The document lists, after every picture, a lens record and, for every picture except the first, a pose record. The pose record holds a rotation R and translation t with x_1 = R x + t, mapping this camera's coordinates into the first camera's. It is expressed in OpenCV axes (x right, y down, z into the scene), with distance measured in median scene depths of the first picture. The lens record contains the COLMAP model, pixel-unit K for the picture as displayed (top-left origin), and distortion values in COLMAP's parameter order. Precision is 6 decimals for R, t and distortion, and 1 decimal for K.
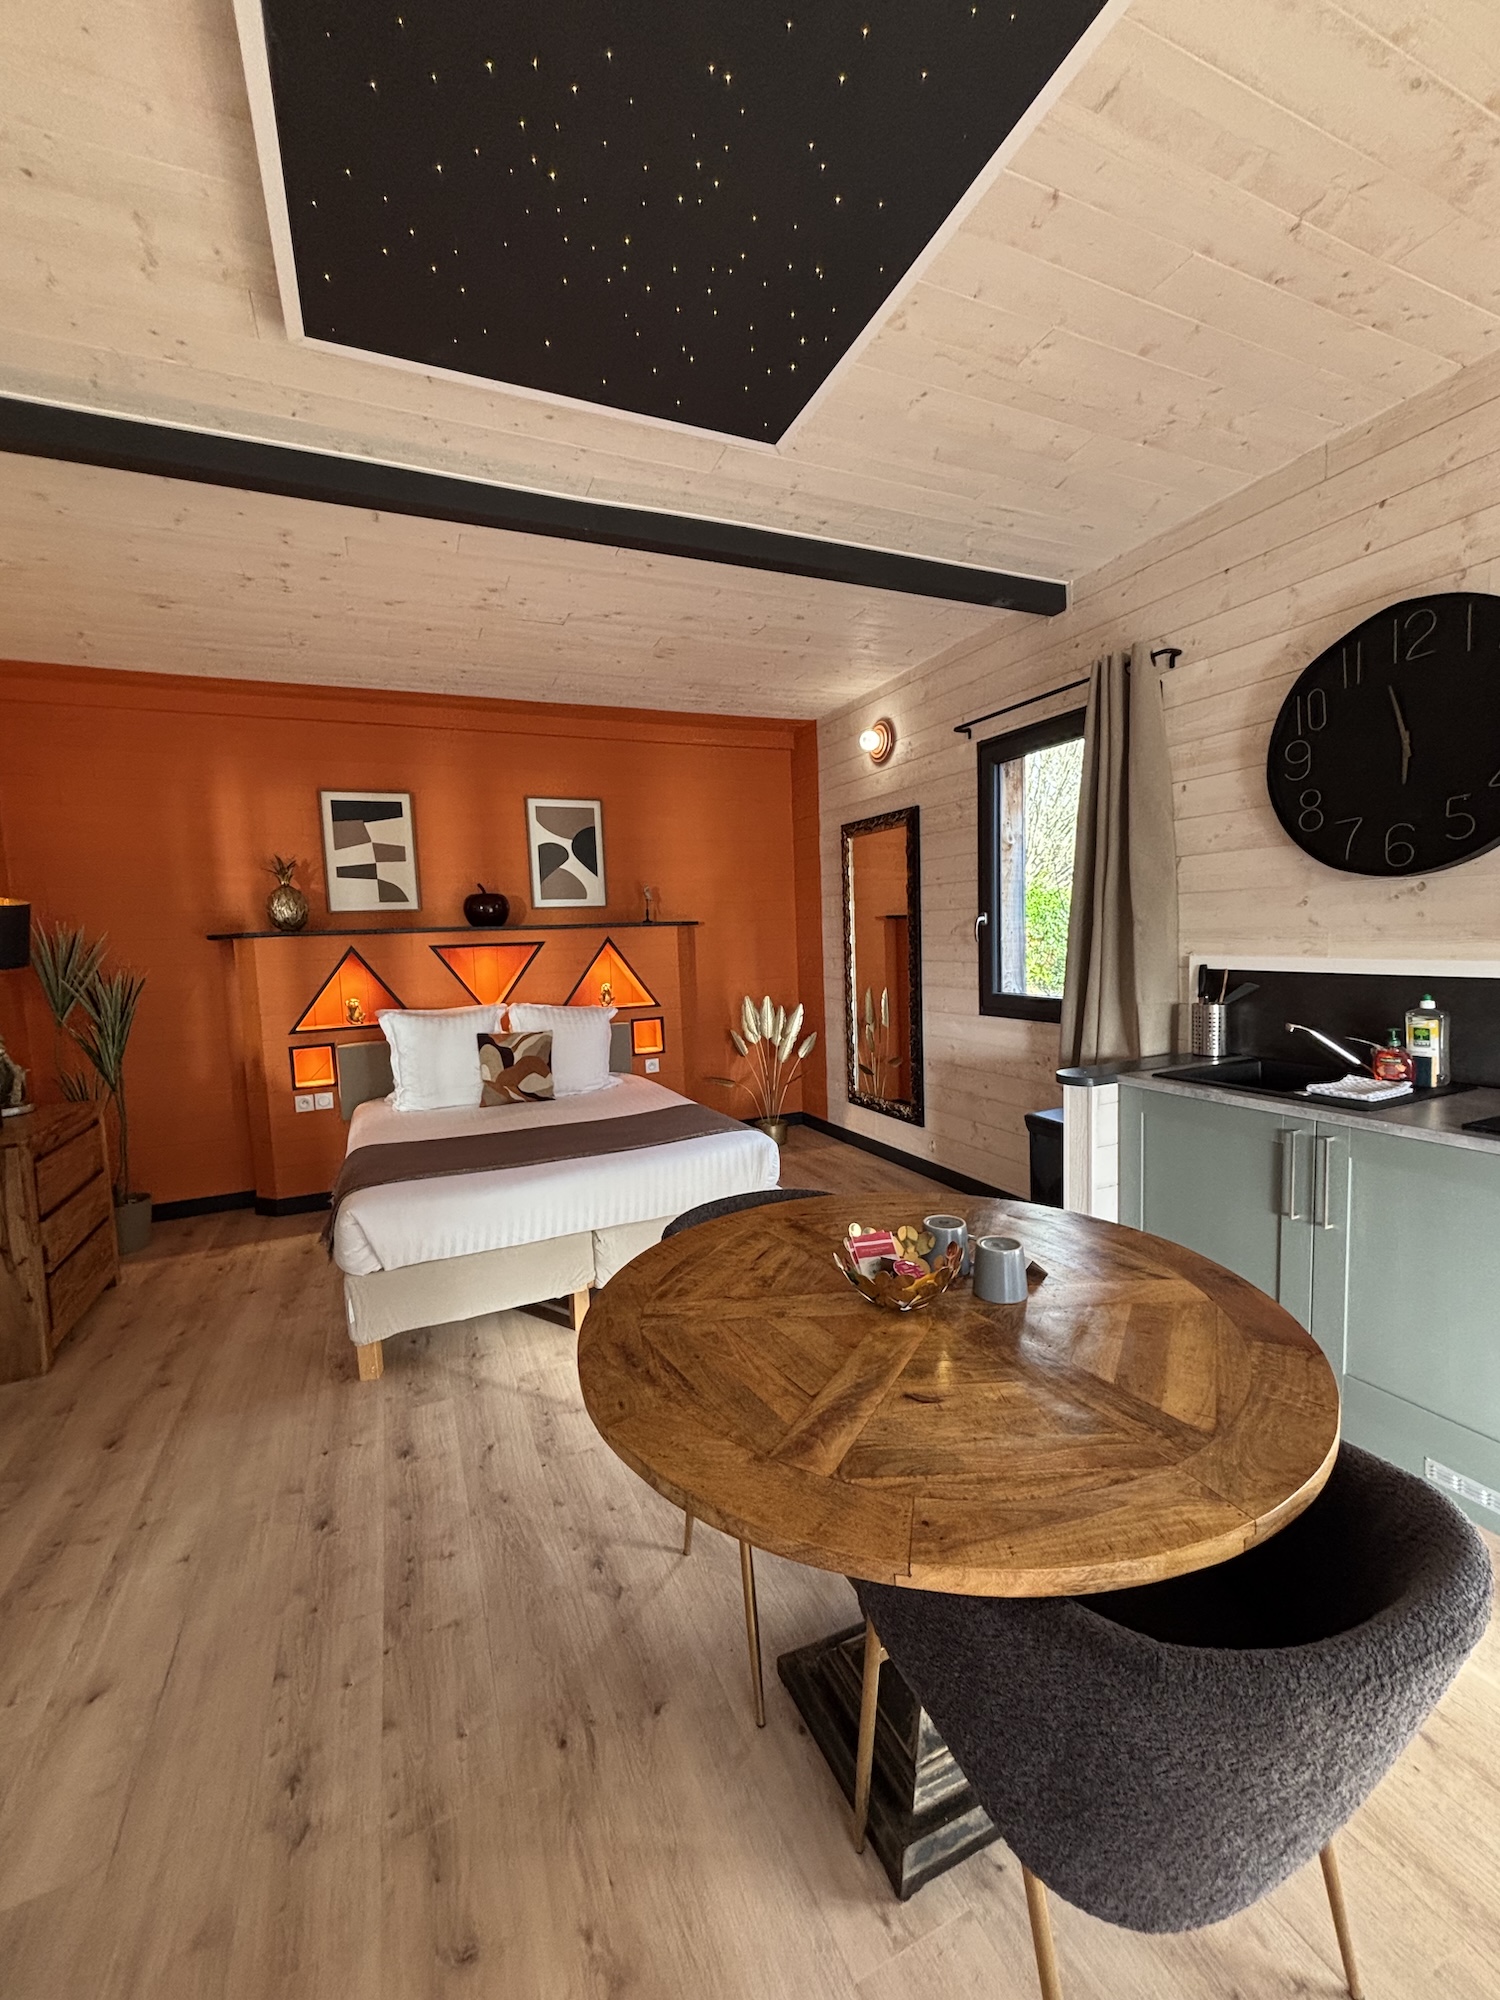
lens RADIAL K [[804.0, 0, 750.0], [0, 804.0, 1000.0], [0, 0, 1]] dist [0.013075, -0.000217]
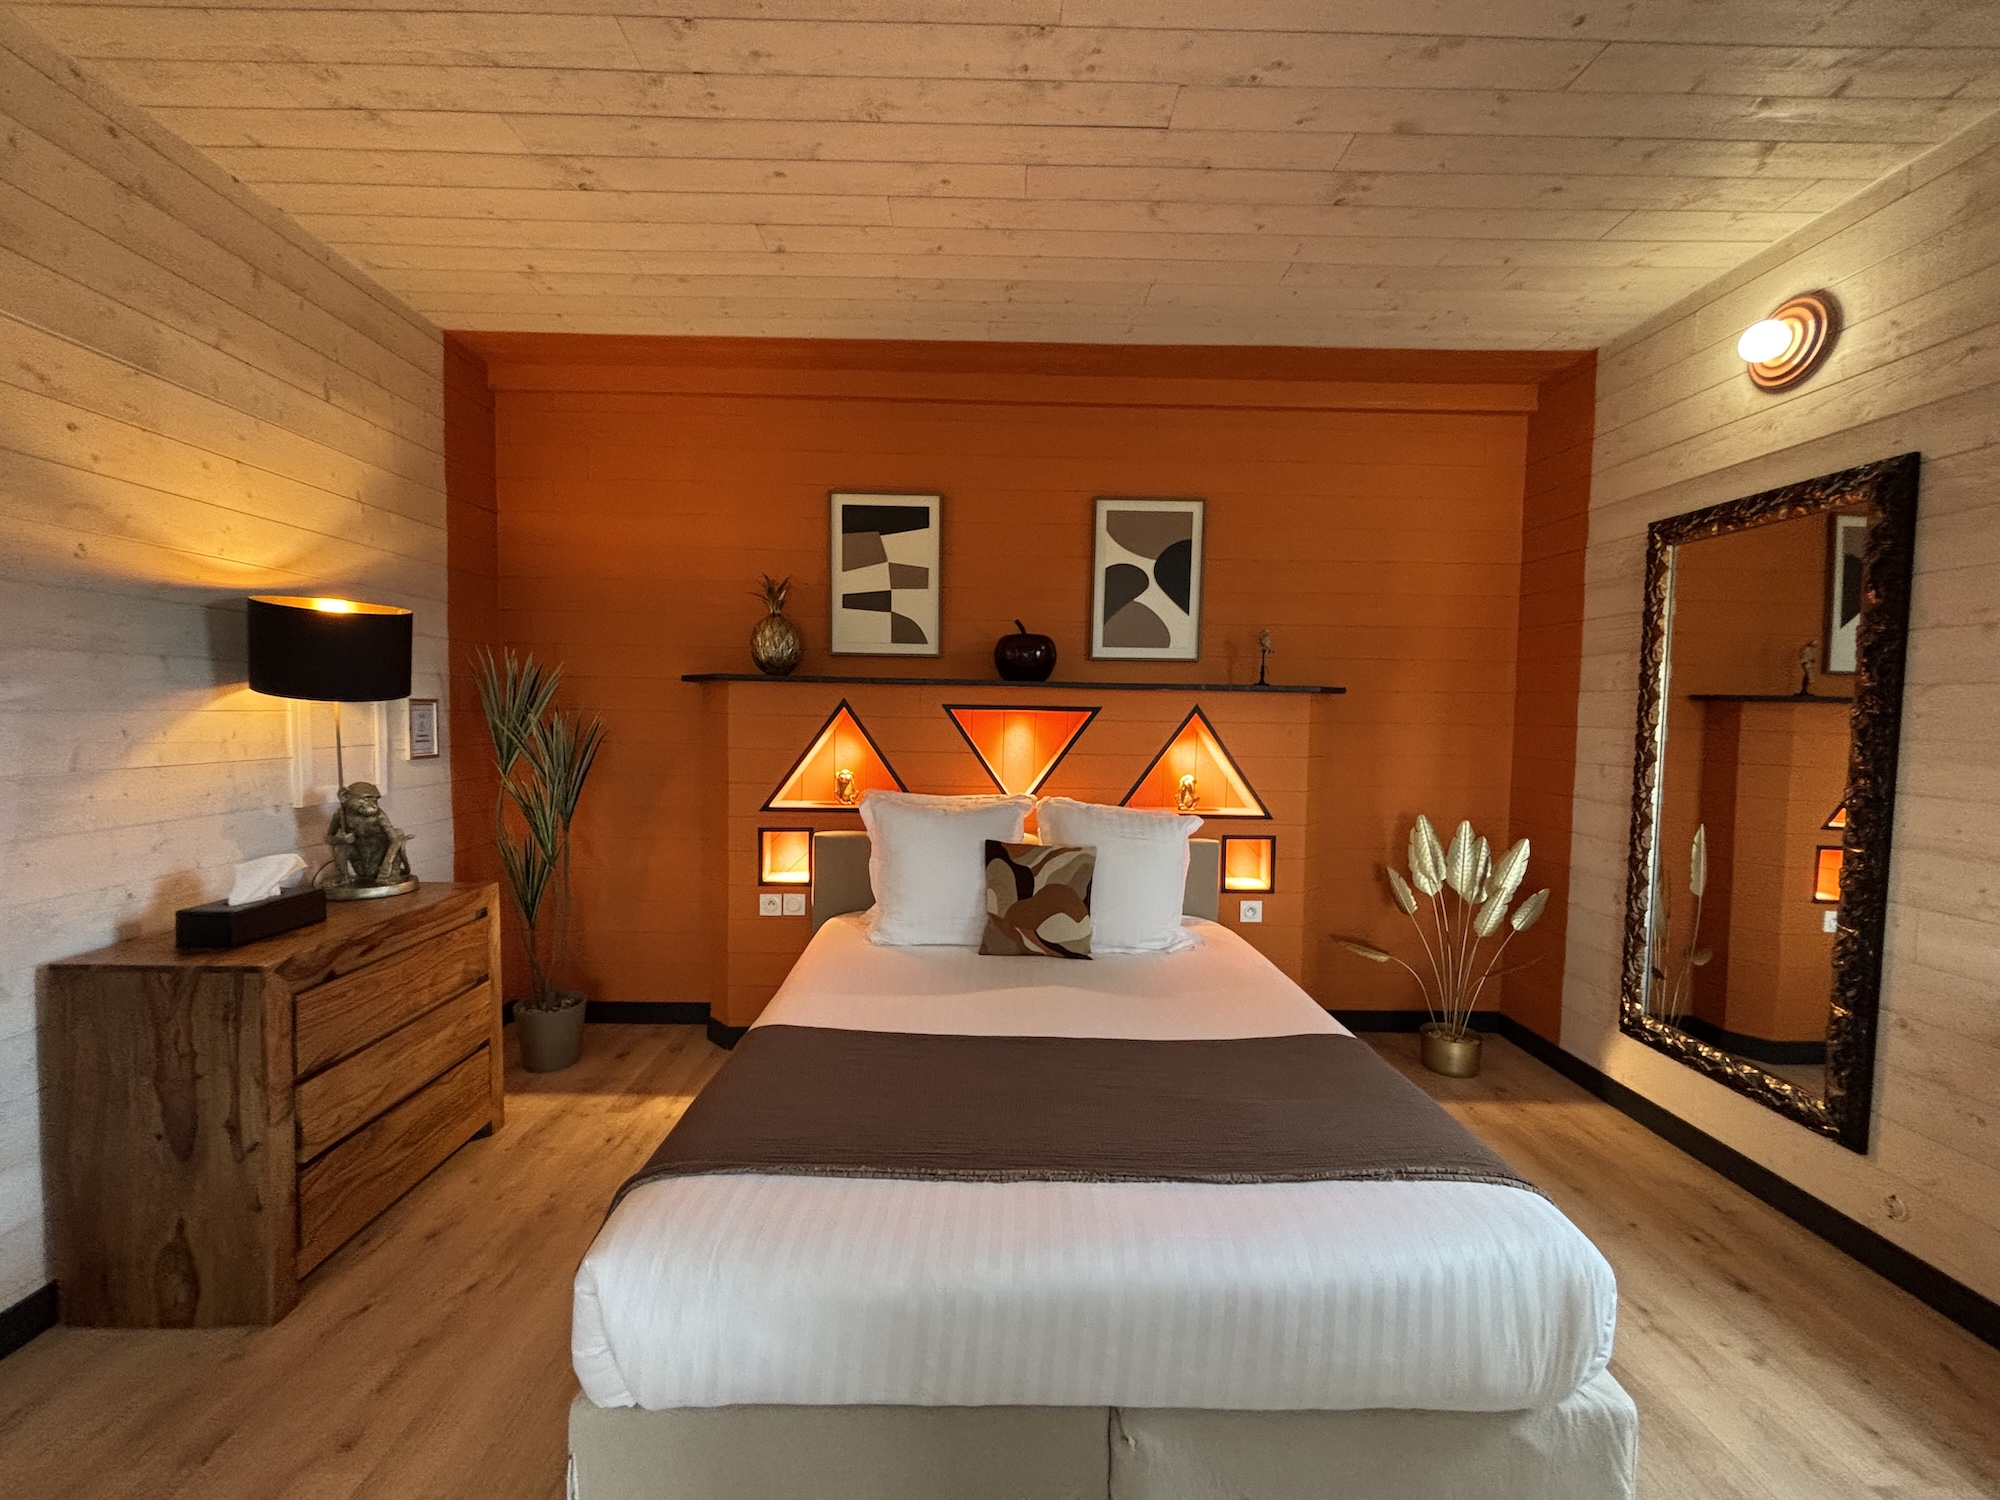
lens RADIAL K [[809.8, 0, 1000.0], [0, 809.8, 750.0], [0, 0, 1]] dist [0.009095, -0.000100]
pose [[0.916907, 0.075017, -0.391987, -0.068112], [-0.086389, 0.996196, -0.011426, -0.022788], [0.389639, 0.044340, 0.919900, 0.360543]]
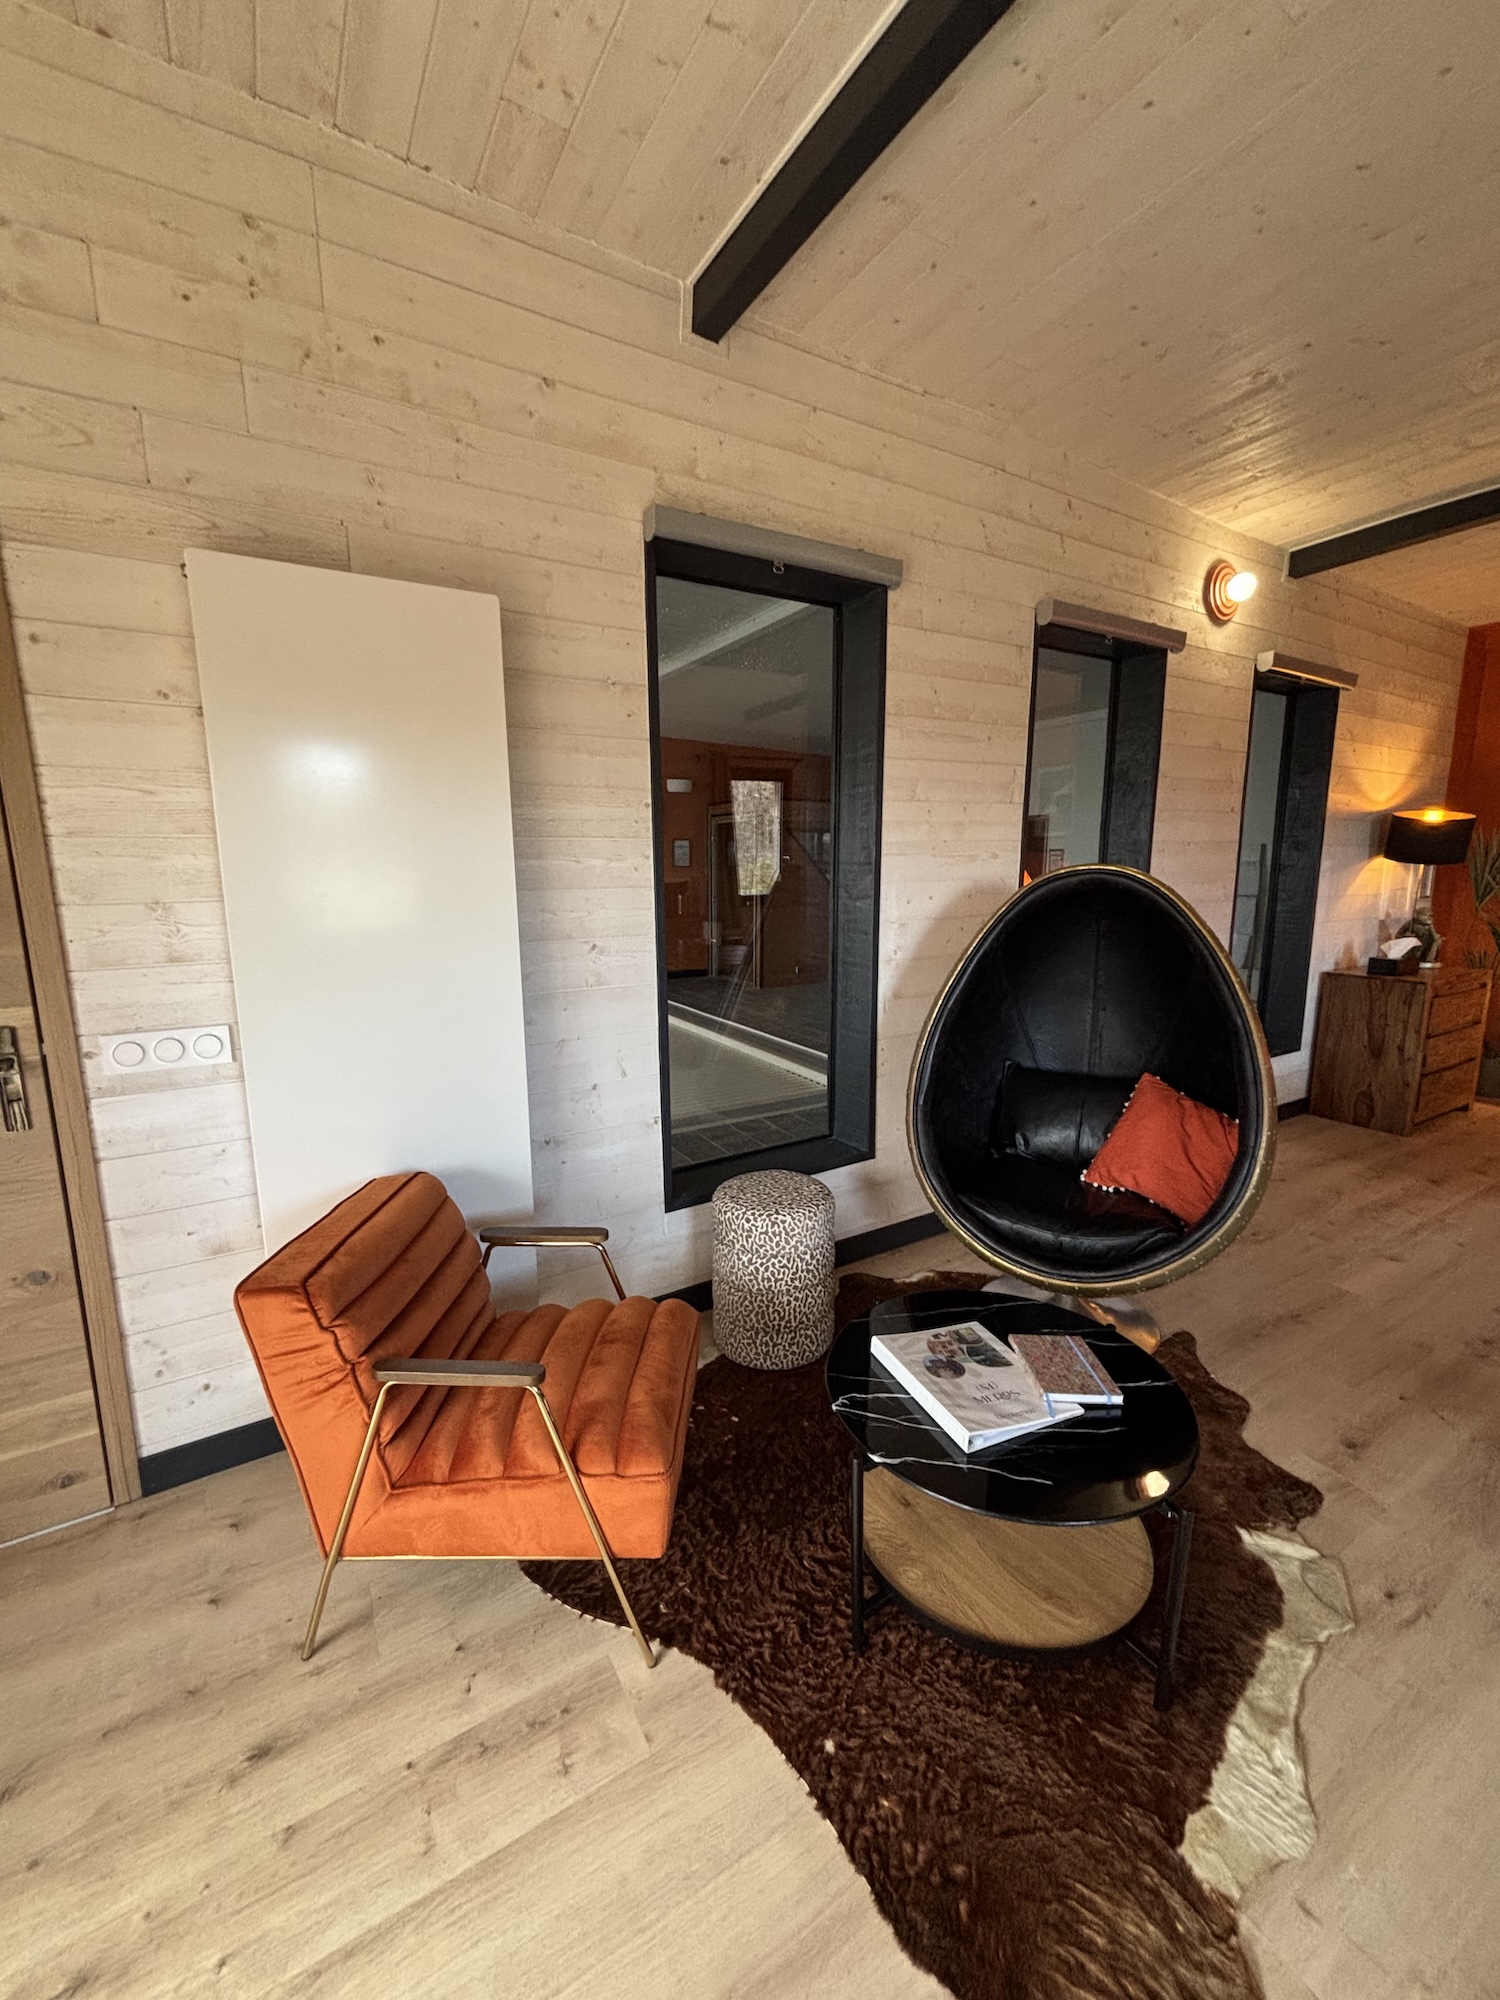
lens RADIAL K [[809.8, 0, 750.0], [0, 809.8, 1000.0], [0, 0, 1]] dist [0.009095, -0.000100]
pose [[0.120684, 0.202572, -0.971802, 0.241139], [-0.078517, 0.977839, 0.194080, 0.008462], [0.989581, 0.052880, 0.133915, -0.250323]]
